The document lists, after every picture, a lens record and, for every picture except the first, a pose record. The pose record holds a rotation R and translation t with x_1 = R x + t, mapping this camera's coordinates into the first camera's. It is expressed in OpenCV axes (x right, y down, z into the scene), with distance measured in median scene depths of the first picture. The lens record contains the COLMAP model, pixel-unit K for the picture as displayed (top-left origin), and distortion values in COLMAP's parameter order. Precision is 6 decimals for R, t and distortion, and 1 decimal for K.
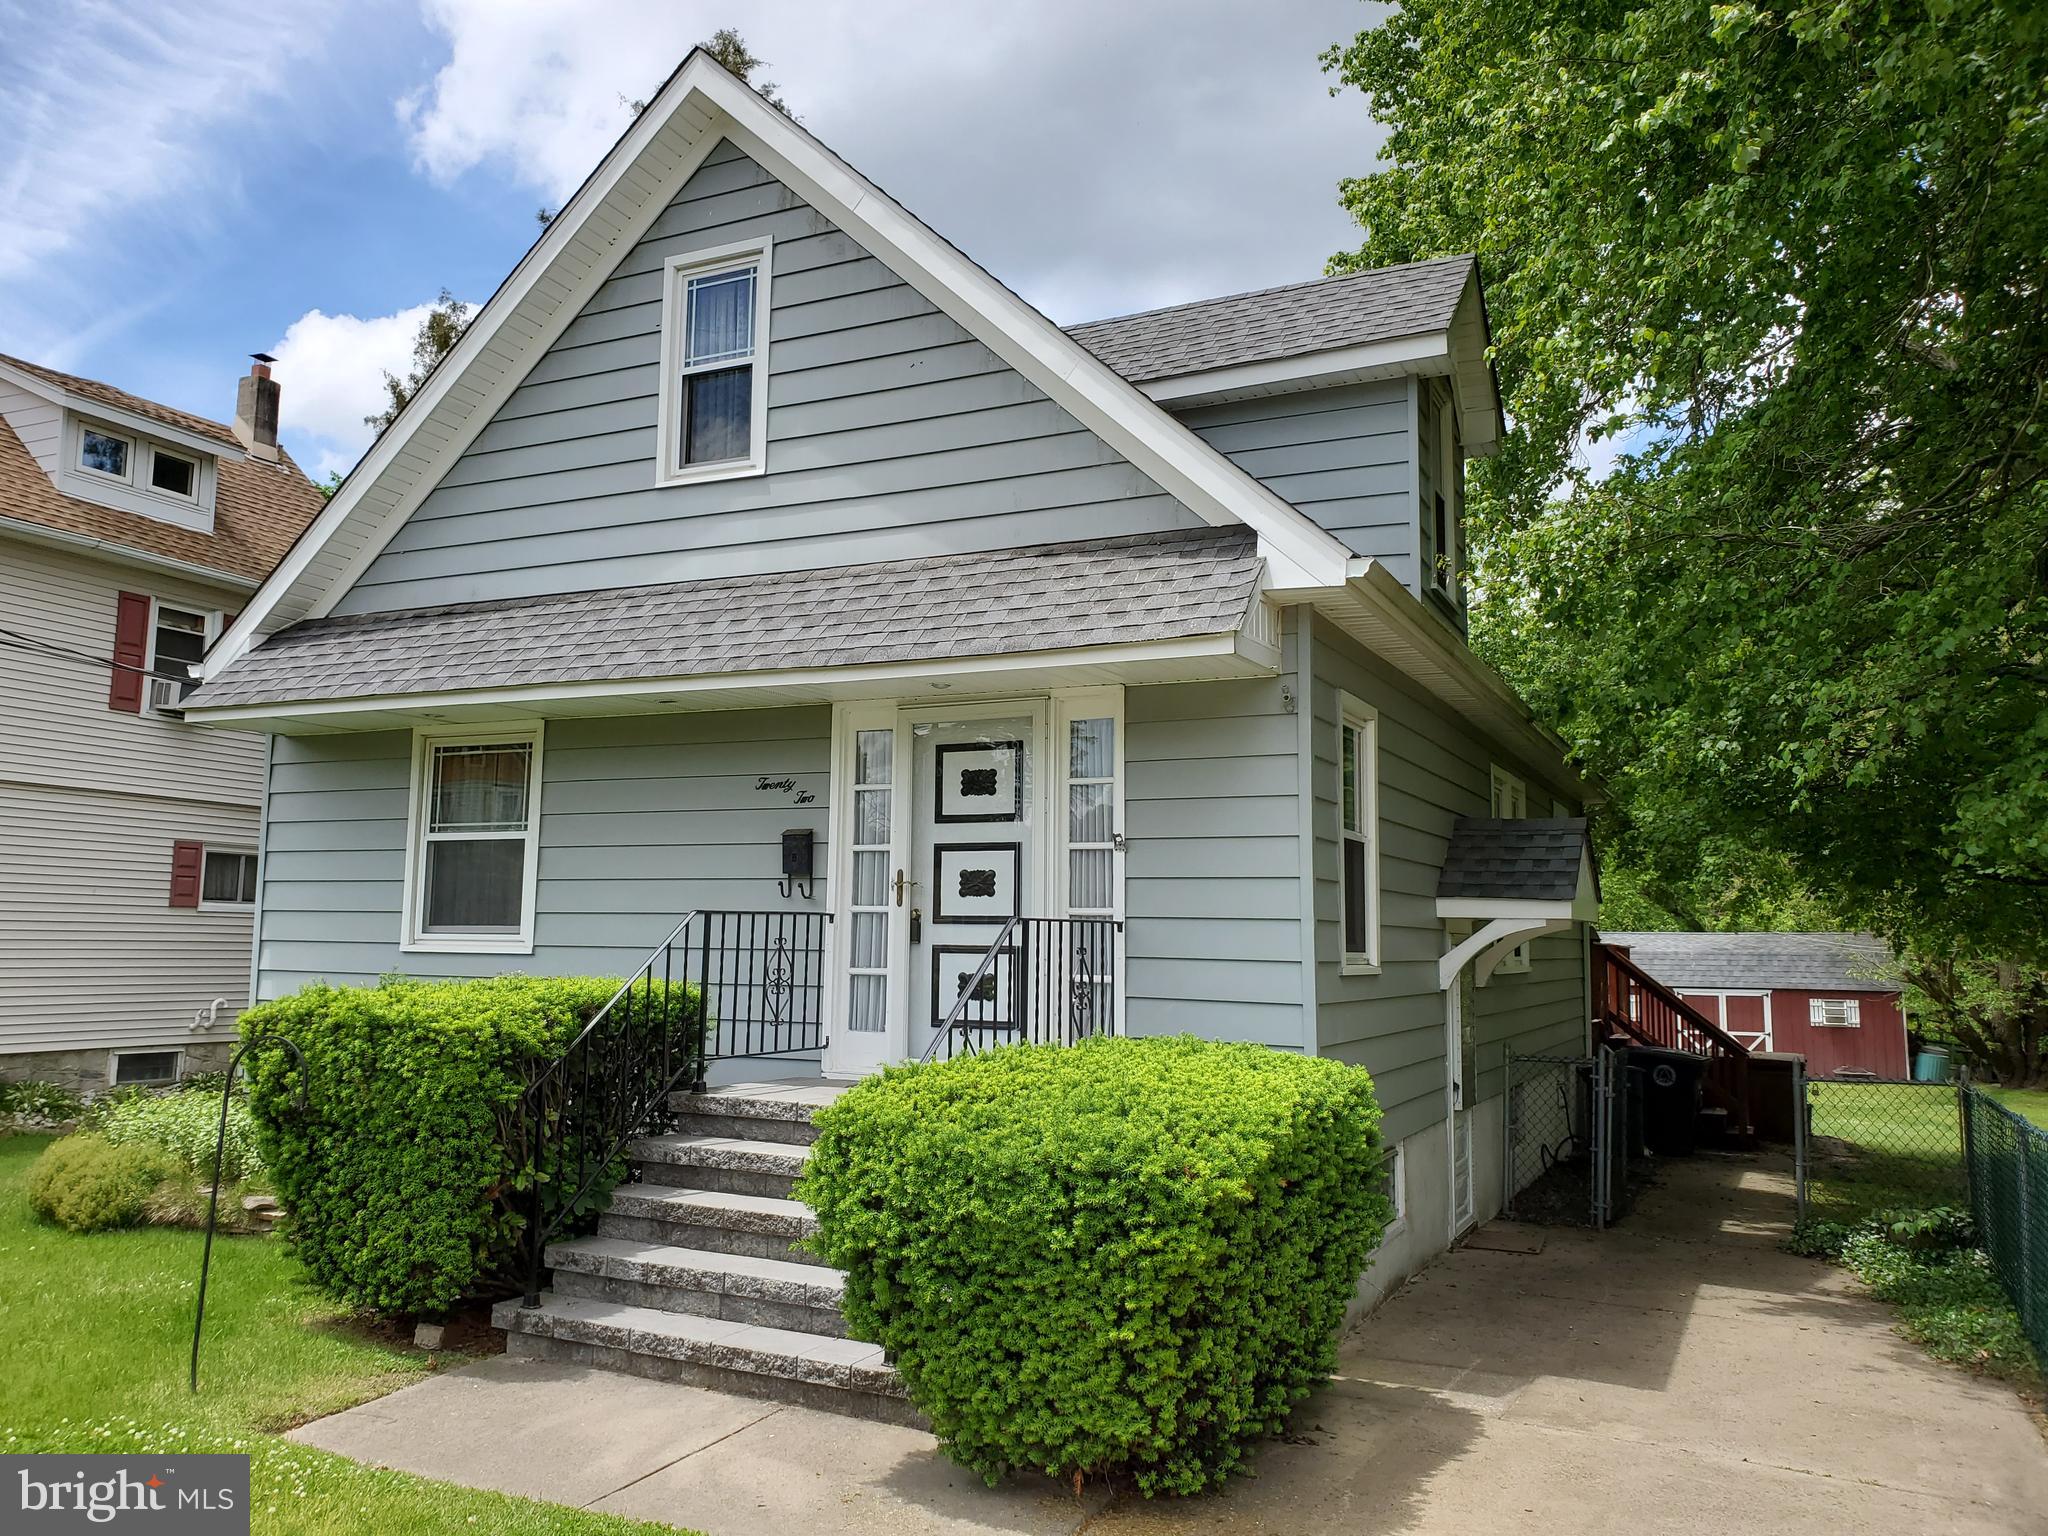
lens RADIAL K [[1584.3, 0, 1011.5], [0, 1584.3, 747.9], [0, 0, 1]] dist [0.052019, -0.027425]
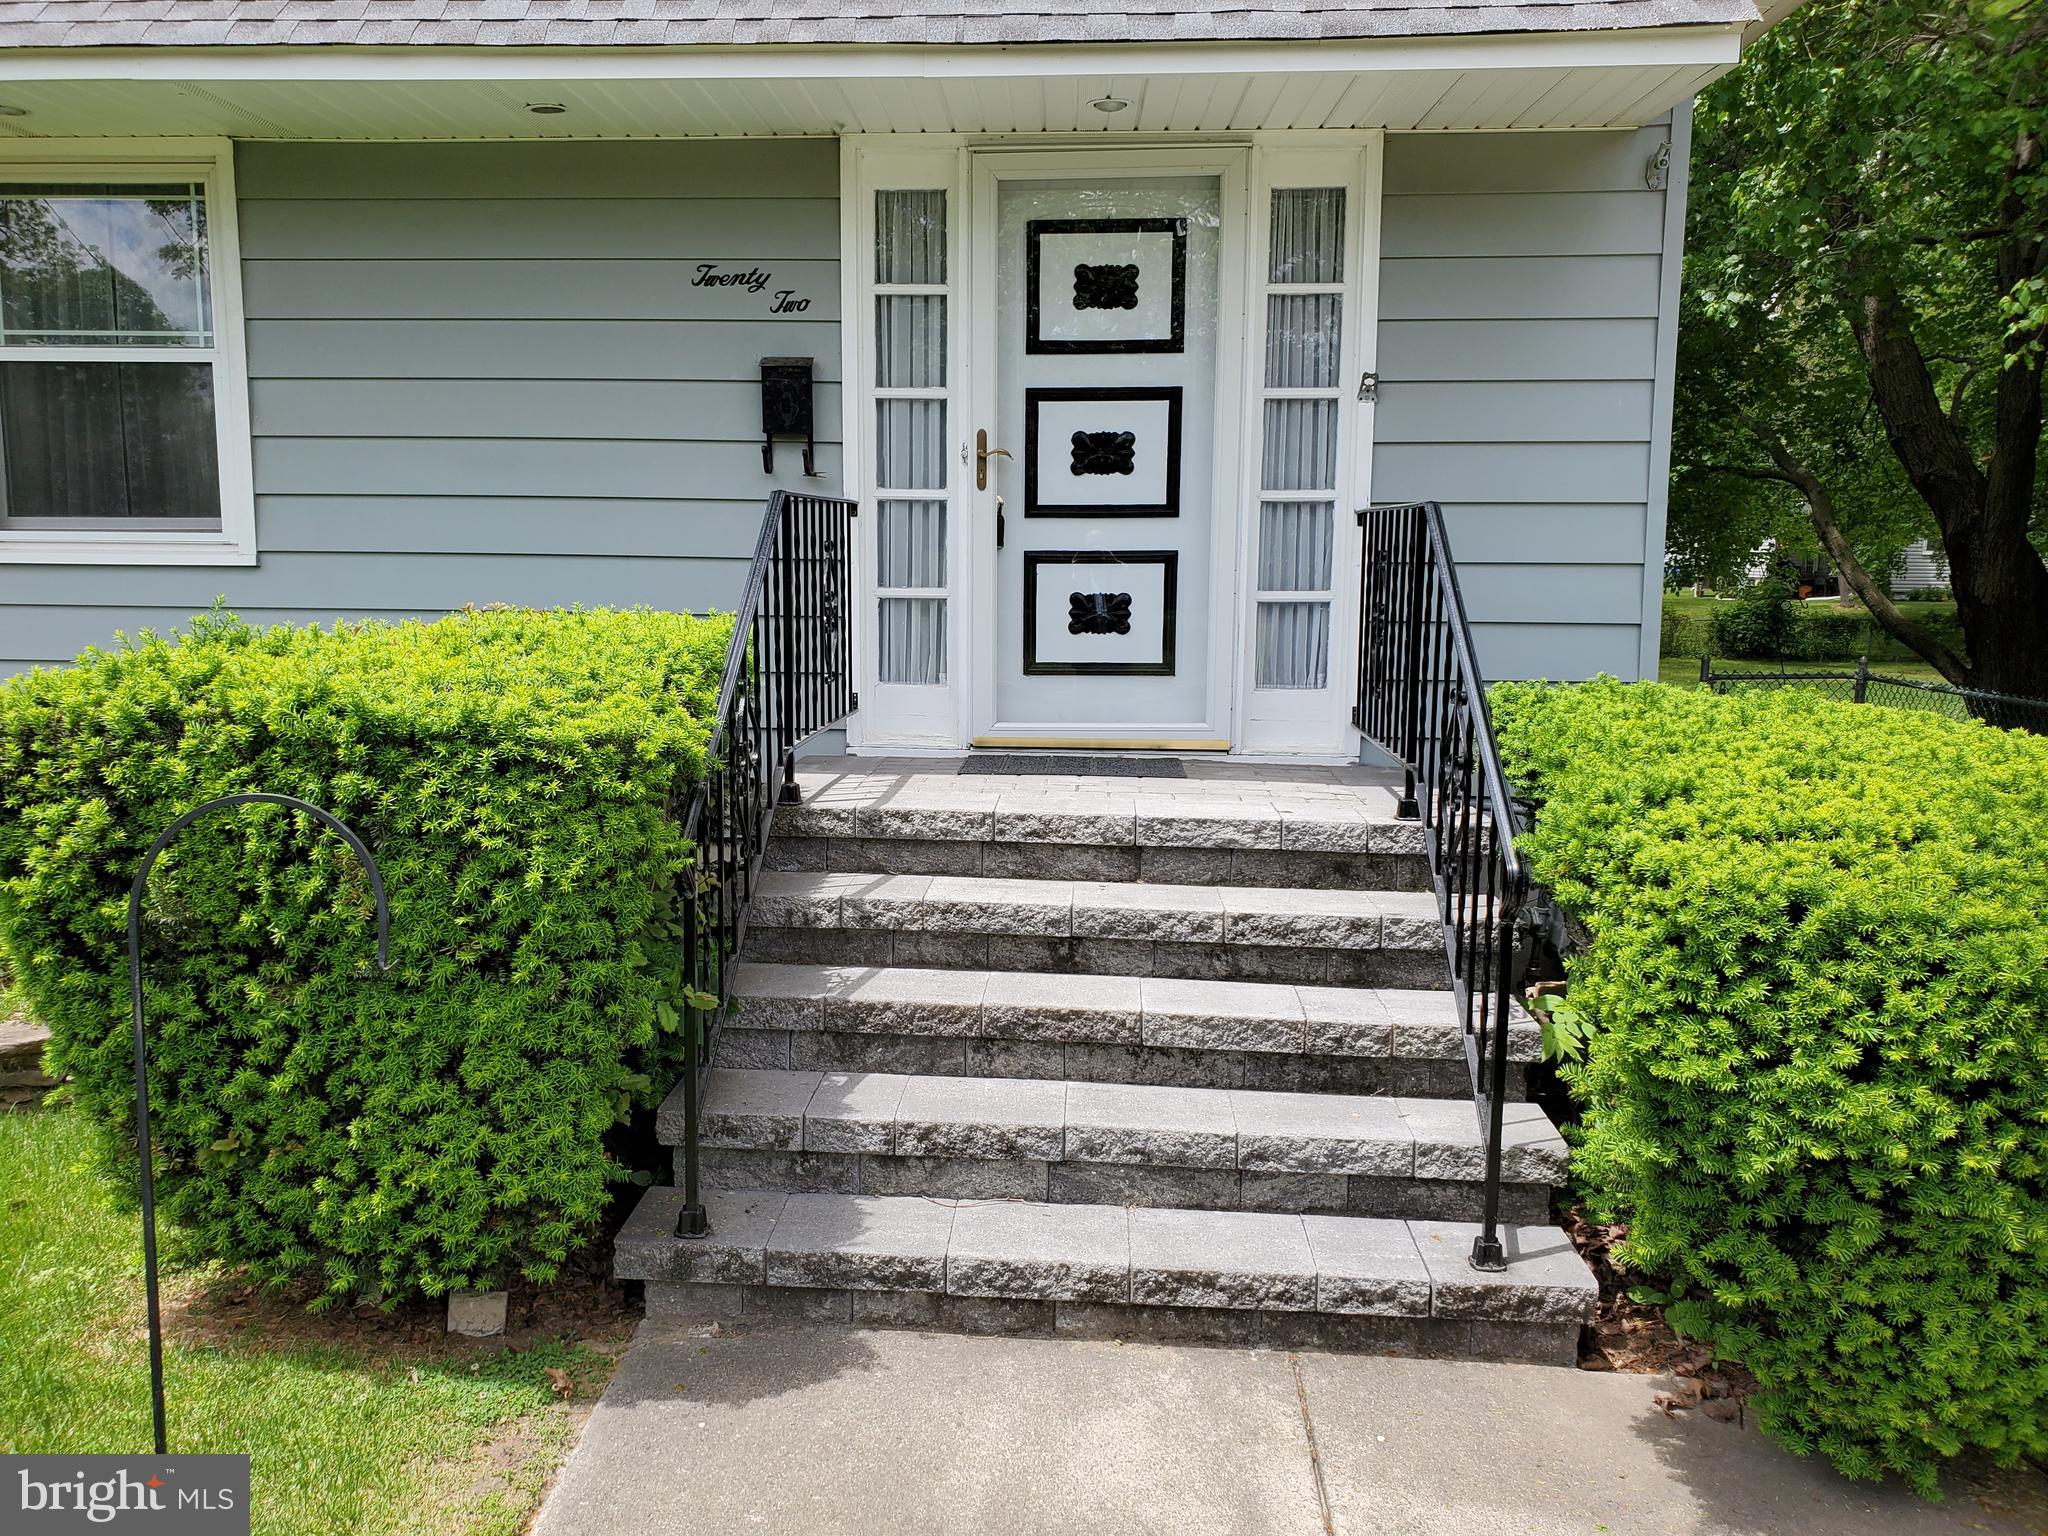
lens RADIAL K [[1584.3, 0, 1010.6], [0, 1584.3, 760.4], [0, 0, 1]] dist [0.052019, -0.027425]
pose [[0.920847, -0.061313, 0.385073, -0.367183], [-0.039072, 0.968080, 0.247577, 0.057618], [-0.387961, -0.243026, 0.889058, 0.486167]]
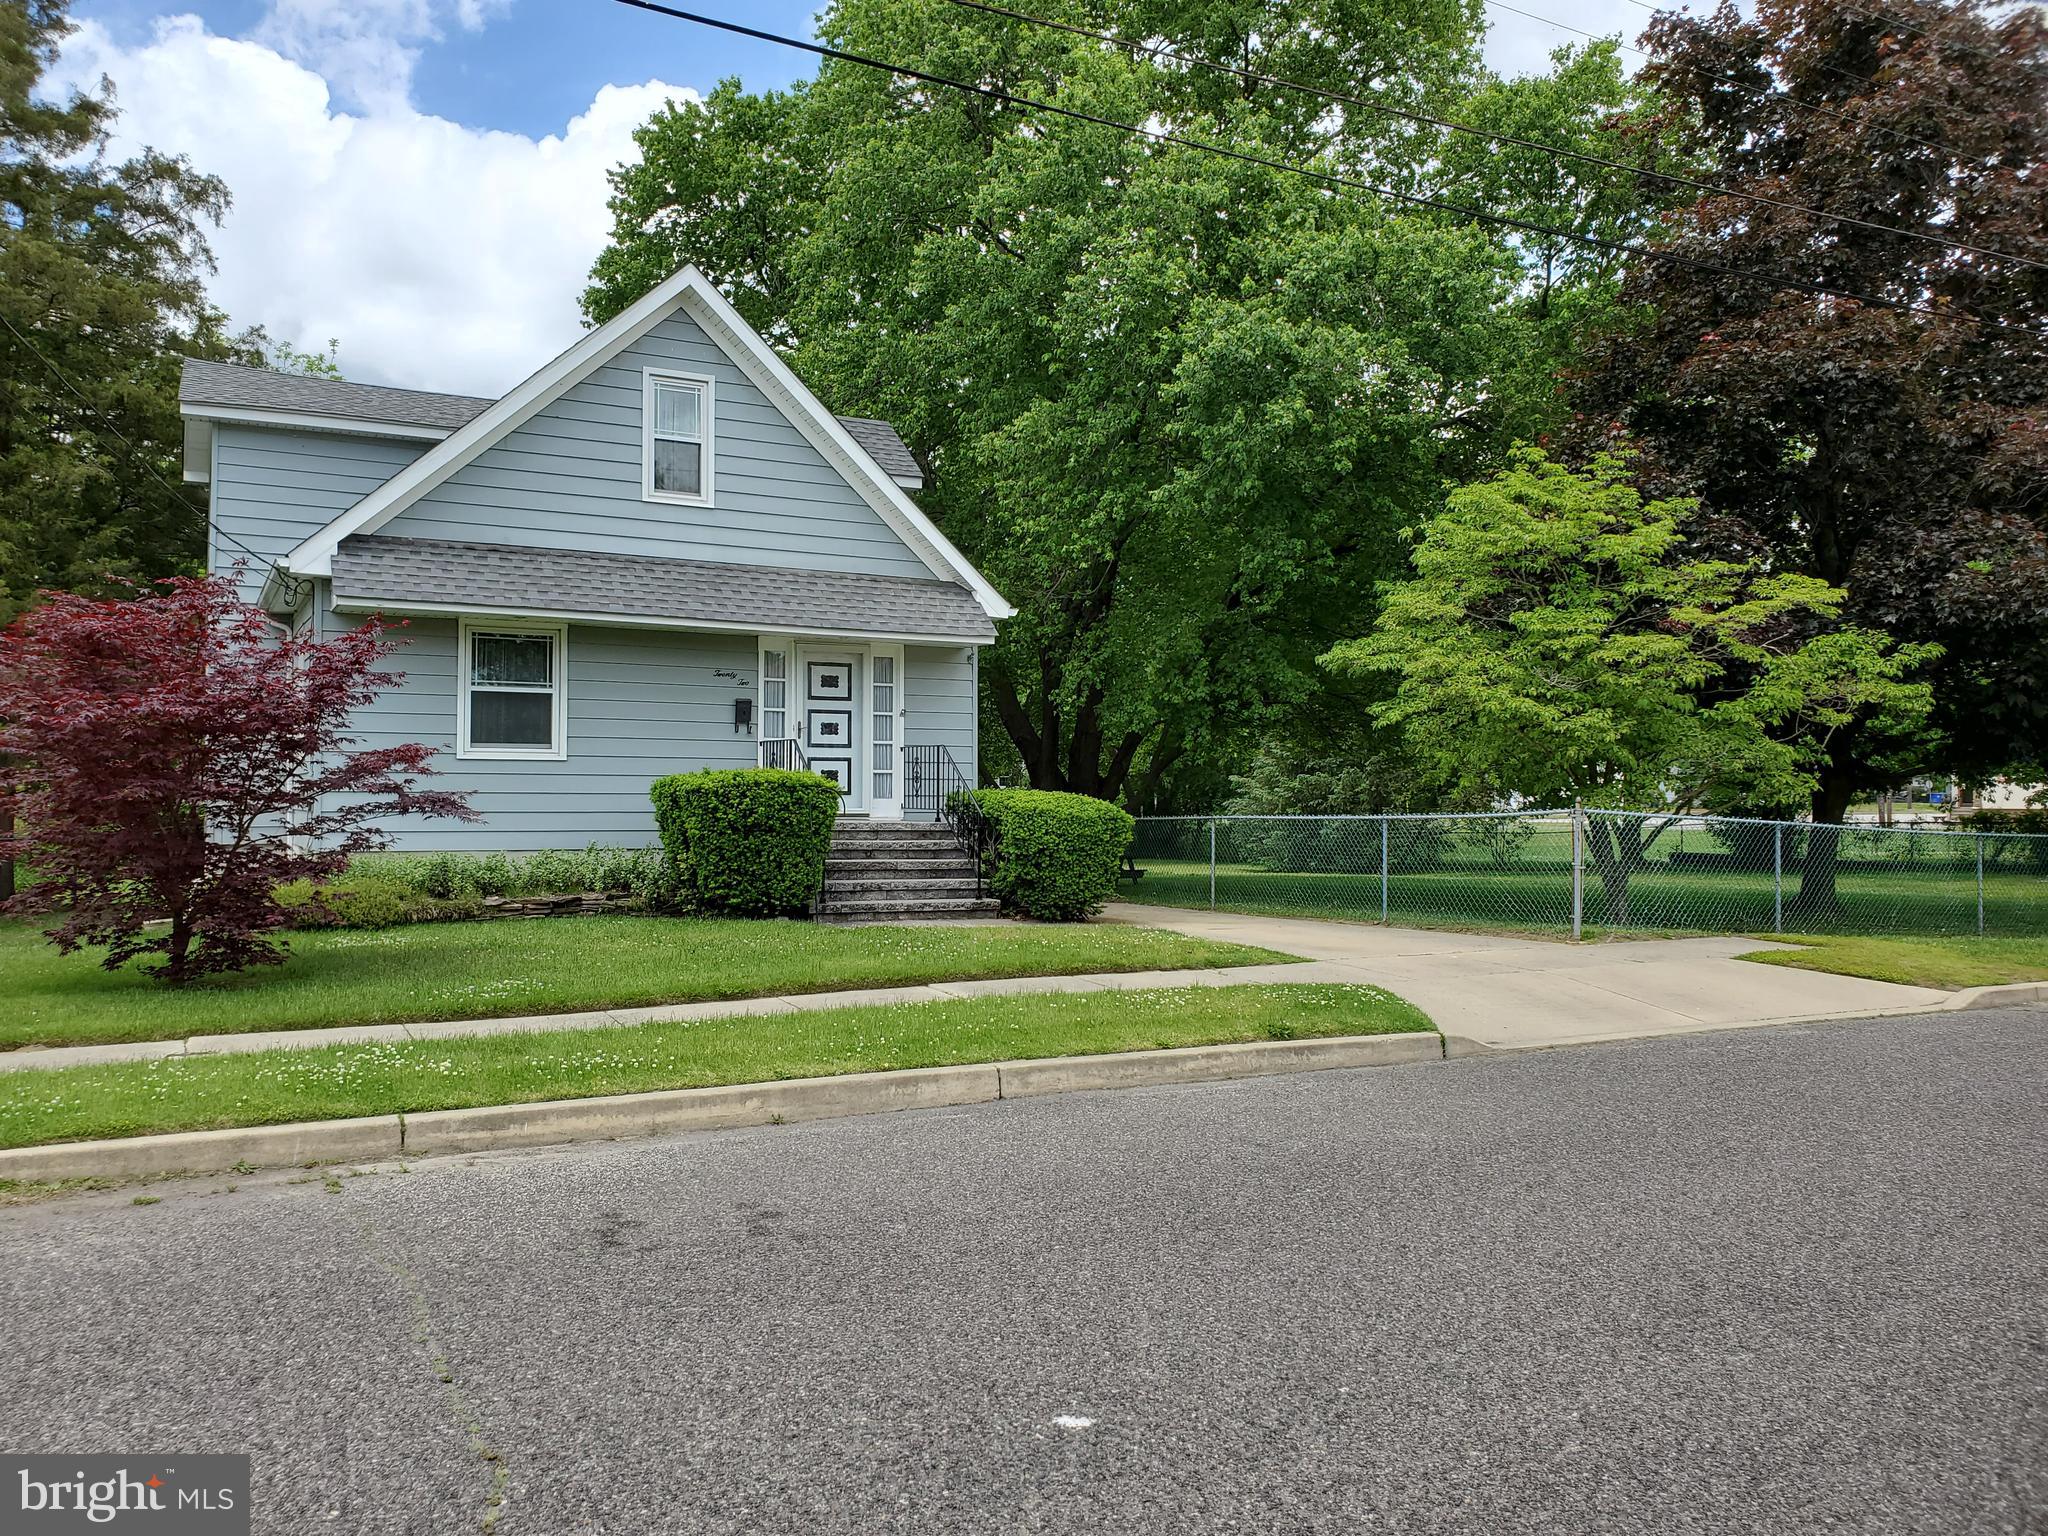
lens RADIAL K [[1584.3, 0, 1023.1], [0, 1584.3, 784.0], [0, 0, 1]] dist [0.052019, -0.027425]
pose [[0.589642, -0.006340, 0.807640, -1.898542], [-0.099320, 0.991810, 0.080297, -0.046017], [-0.801535, -0.127562, 0.584184, -0.568757]]
